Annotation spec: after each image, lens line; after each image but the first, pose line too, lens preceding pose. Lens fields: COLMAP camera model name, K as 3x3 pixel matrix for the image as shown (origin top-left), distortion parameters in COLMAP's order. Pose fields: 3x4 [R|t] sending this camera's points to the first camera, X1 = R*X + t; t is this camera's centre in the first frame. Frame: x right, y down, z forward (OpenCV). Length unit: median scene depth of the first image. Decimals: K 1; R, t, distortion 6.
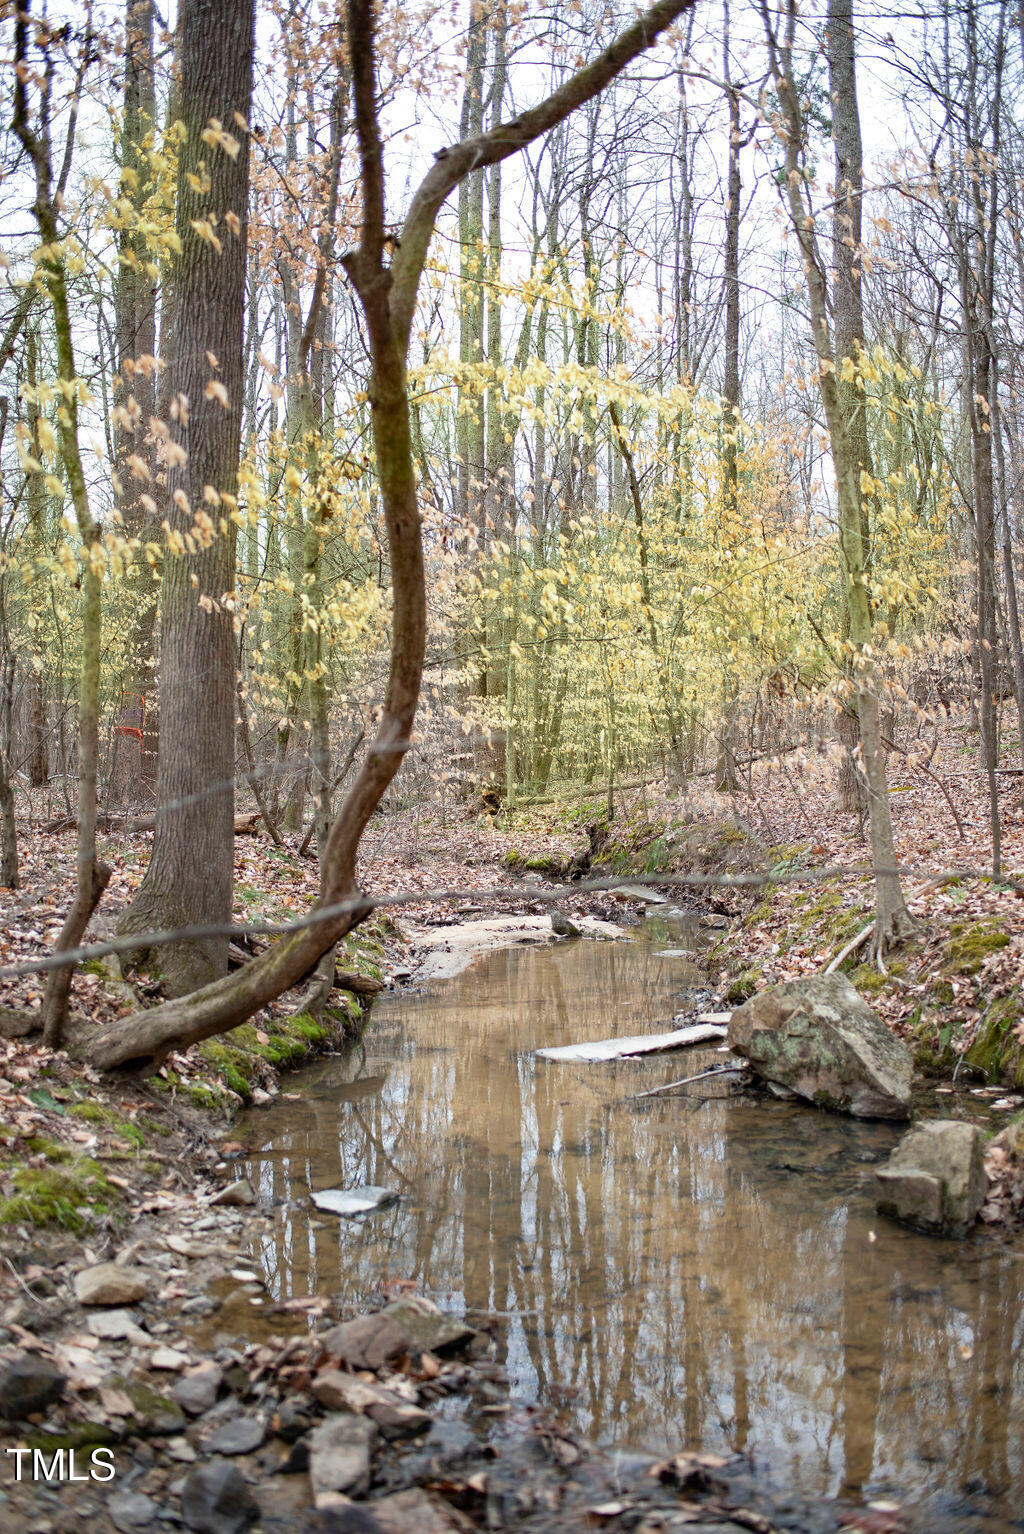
lens RADIAL K [[1527.1, 0, 512.0], [0, 1527.1, 767.0], [0, 0, 1]] dist [-0.106898, 0.119542]
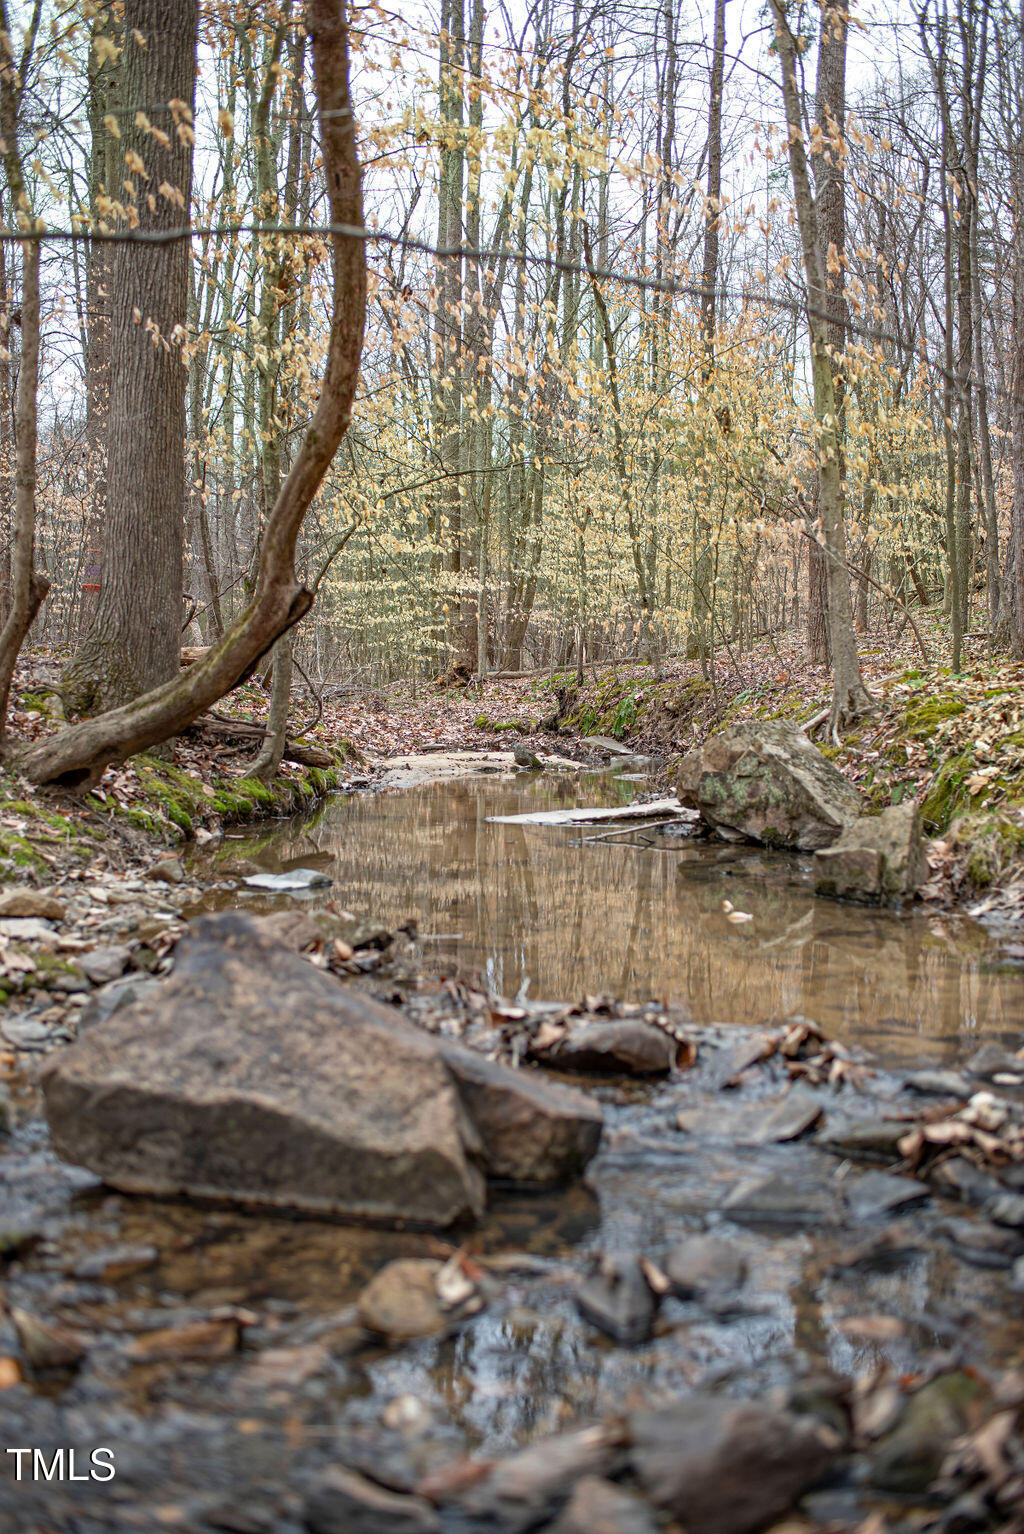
lens RADIAL K [[1527.1, 0, 512.0], [0, 1527.1, 767.0], [0, 0, 1]] dist [-0.106898, 0.119542]
pose [[0.999764, 0.014615, 0.016065, 0.017533], [-0.015546, 0.998112, 0.059425, 0.104289], [-0.015166, -0.059660, 0.998104, 0.010550]]
